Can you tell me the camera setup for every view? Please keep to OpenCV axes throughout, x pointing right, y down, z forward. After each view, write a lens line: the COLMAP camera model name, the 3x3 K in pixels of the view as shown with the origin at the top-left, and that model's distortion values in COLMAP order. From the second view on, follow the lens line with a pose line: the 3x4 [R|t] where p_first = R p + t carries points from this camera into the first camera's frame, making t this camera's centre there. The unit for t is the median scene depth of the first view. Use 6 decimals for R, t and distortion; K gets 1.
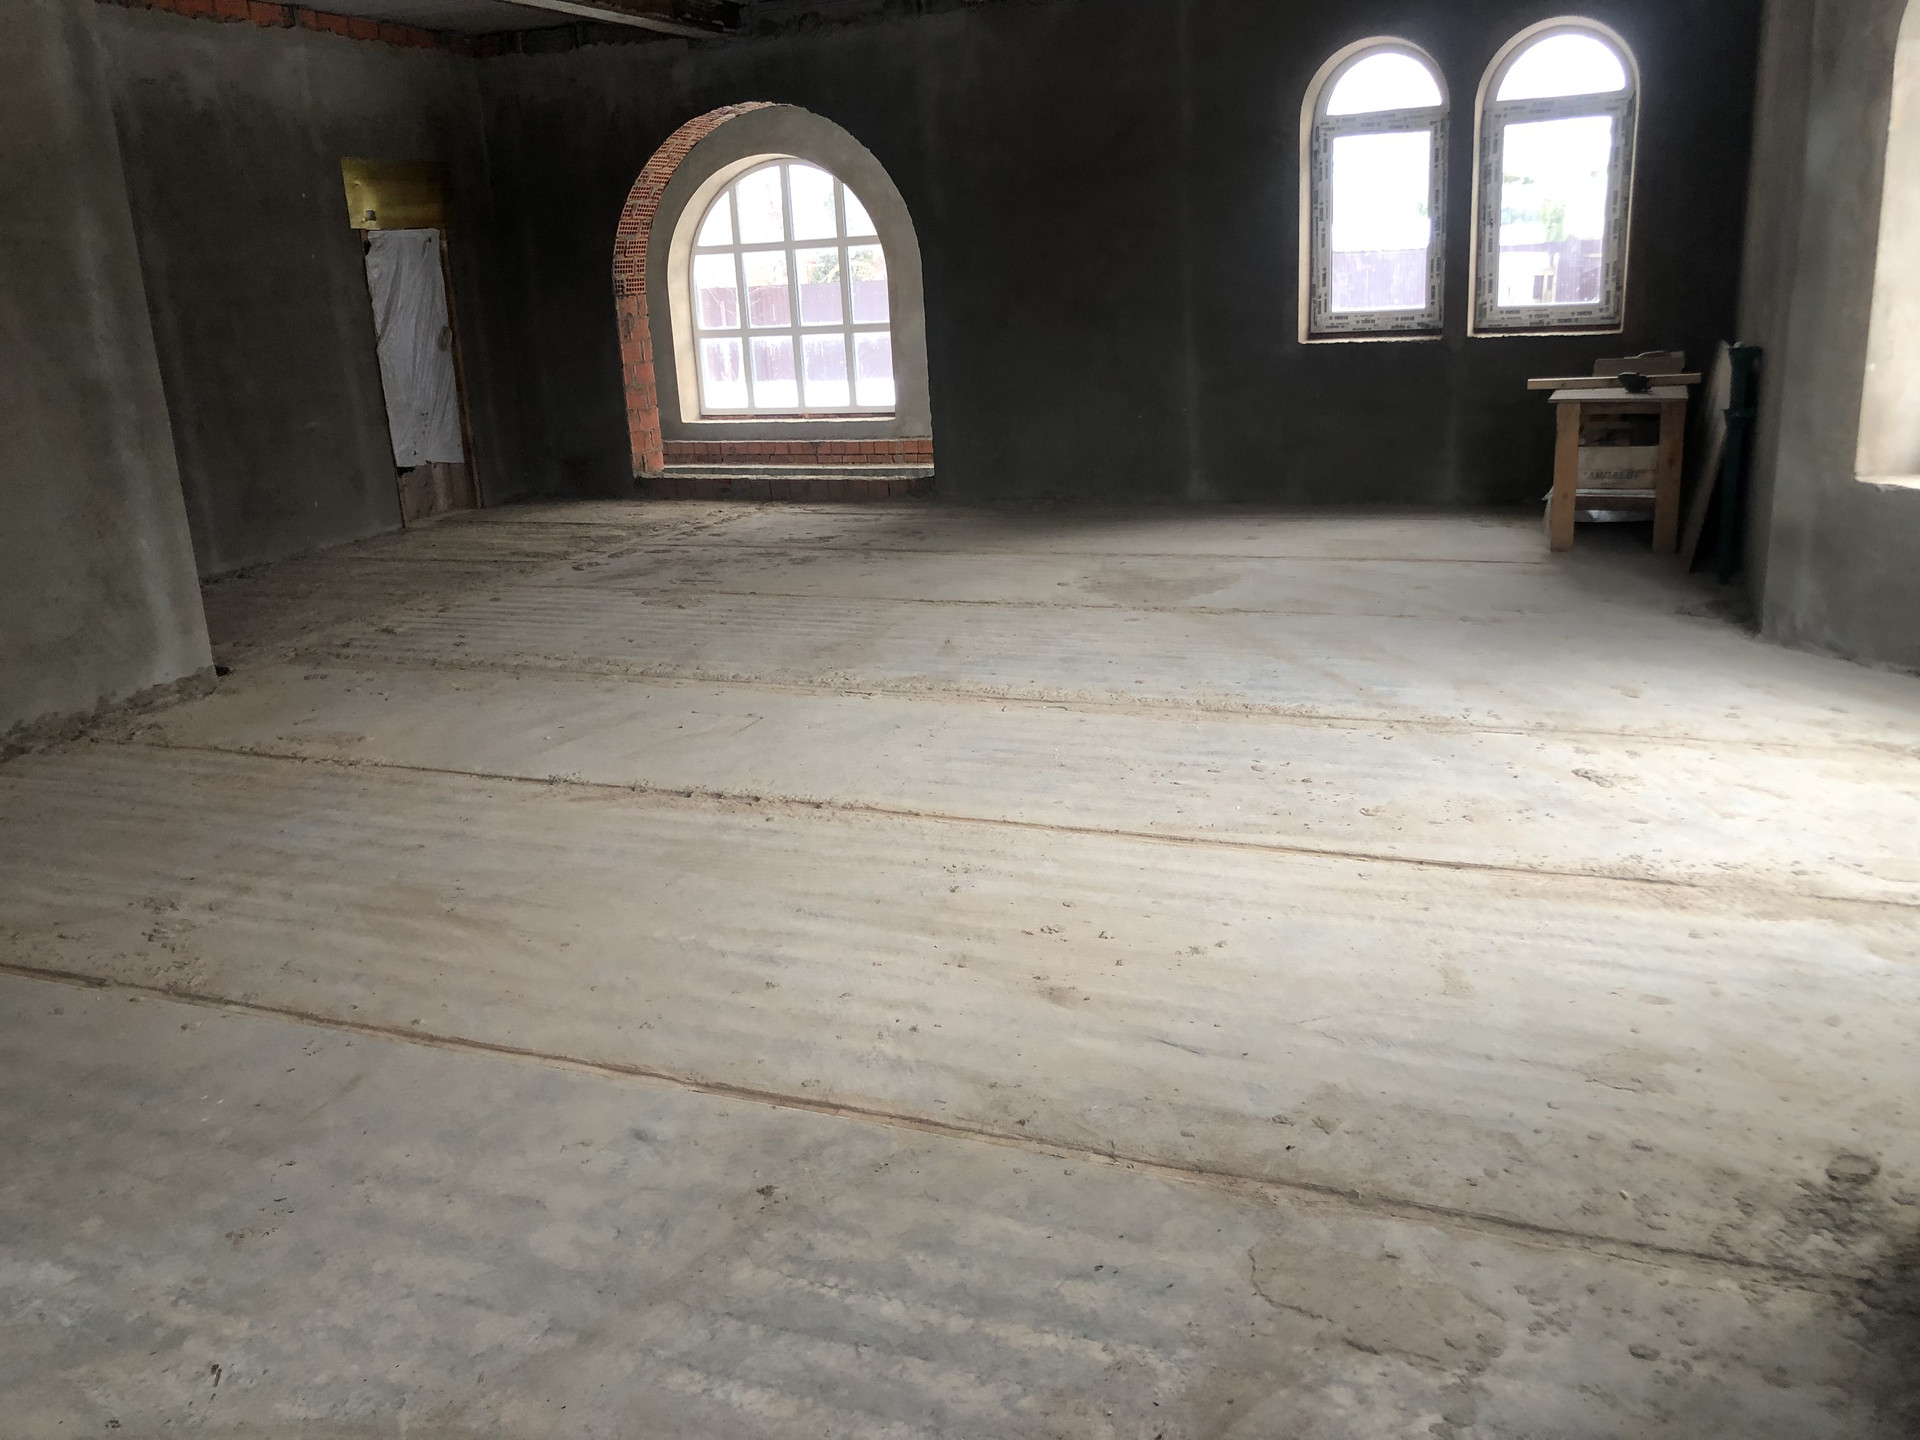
lens RADIAL K [[1573.1, 0, 962.3], [0, 1573.1, 713.9], [0, 0, 1]] dist [0.011913, -0.006778]
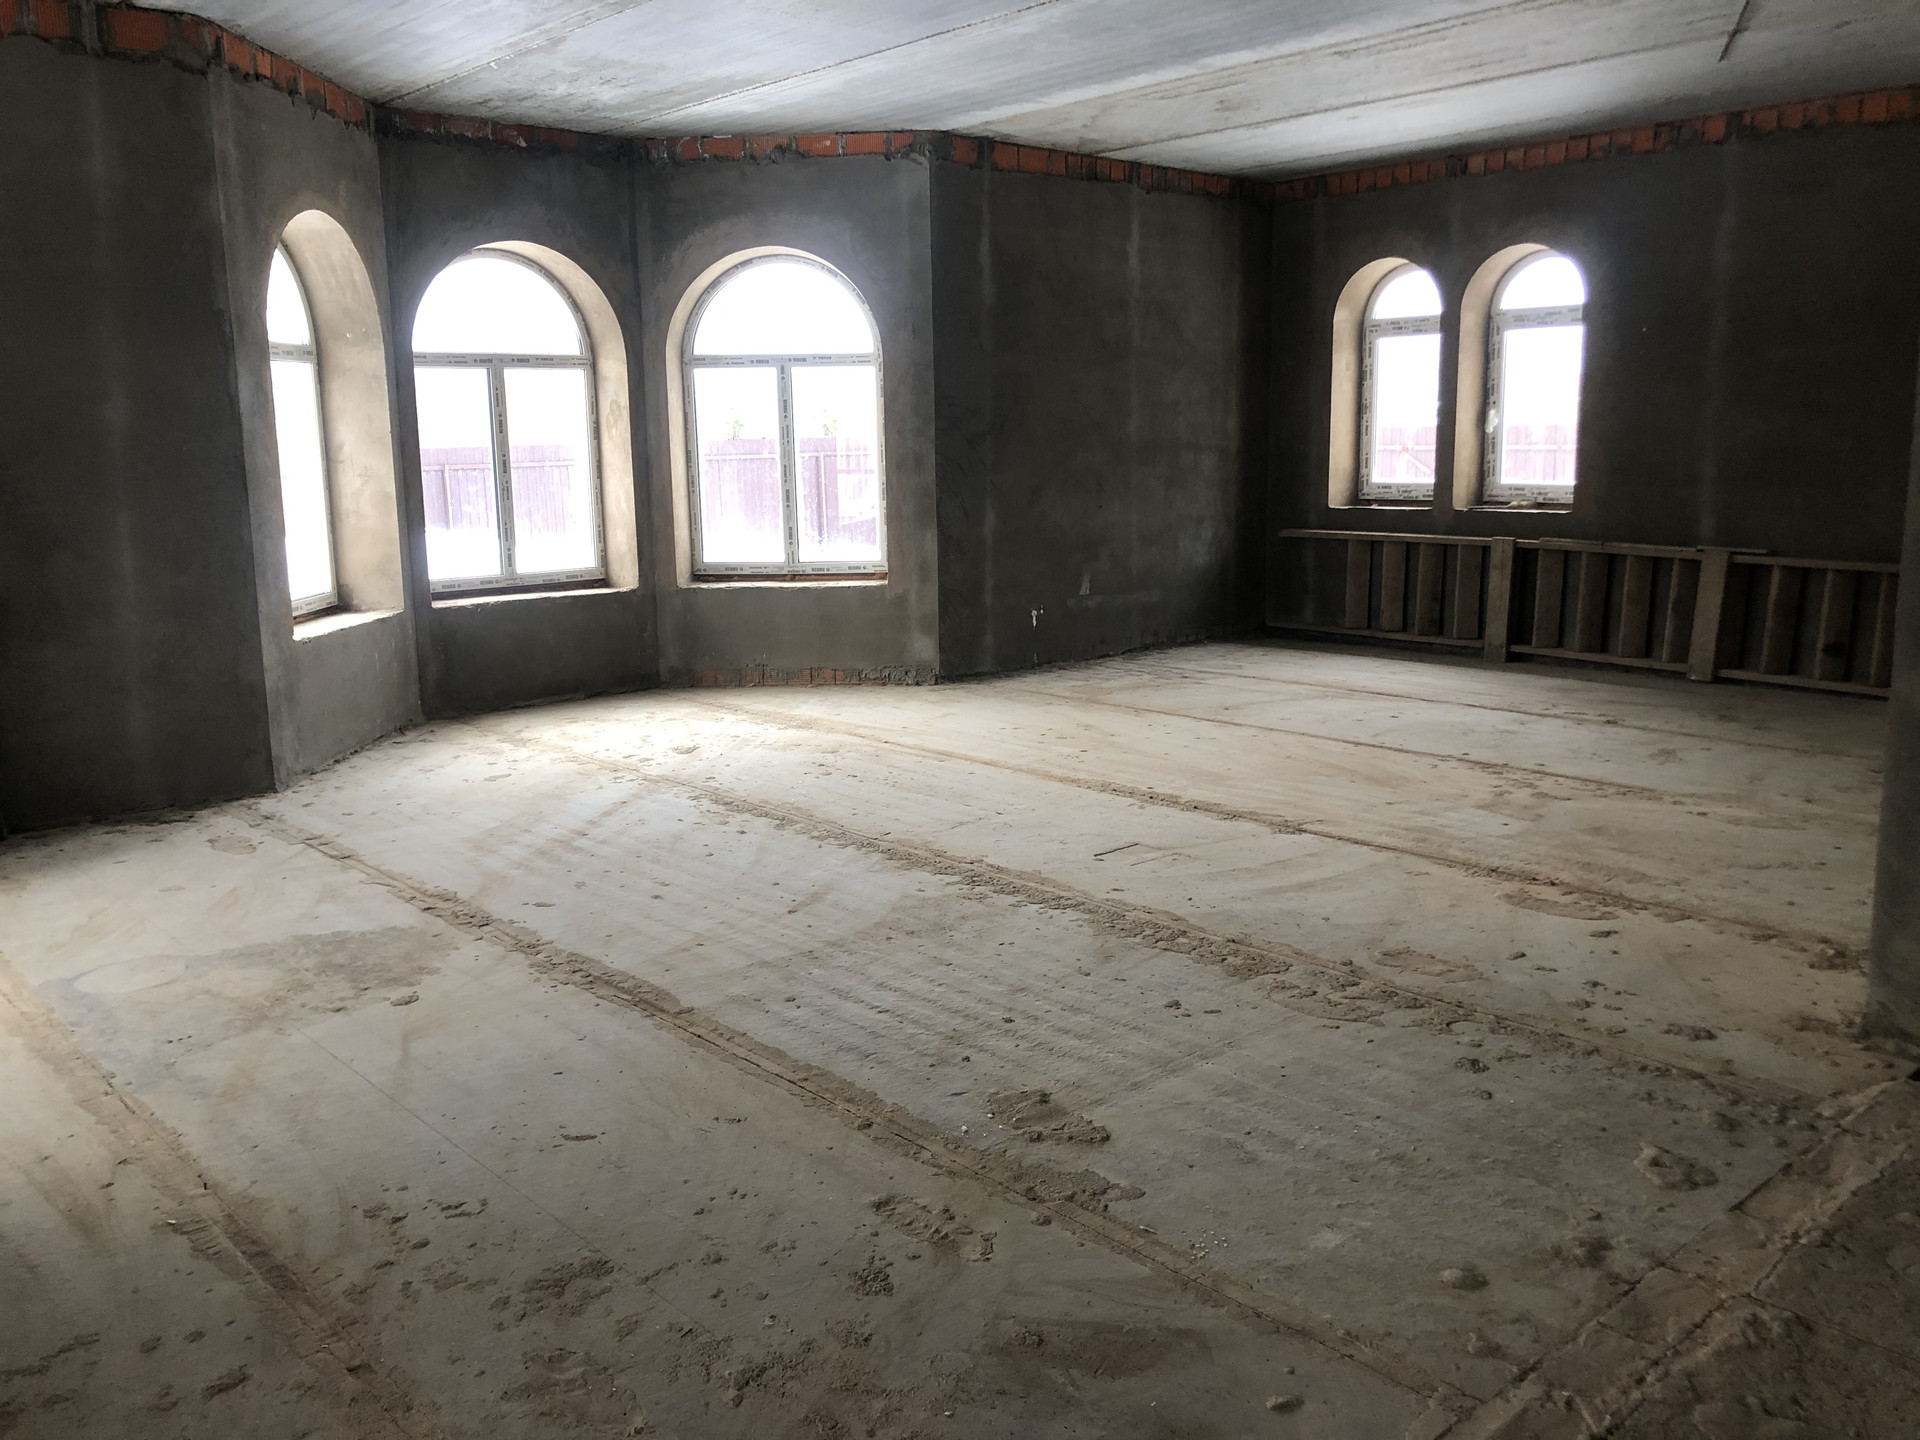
lens RADIAL K [[1581.9, 0, 952.7], [0, 1581.9, 714.2], [0, 0, 1]] dist [0.076362, -0.123691]
pose [[-0.897297, -0.015794, 0.441146, -0.498247], [0.177415, 0.902189, 0.393166, -0.505260], [-0.404206, 0.431052, -0.806729, 1.834807]]
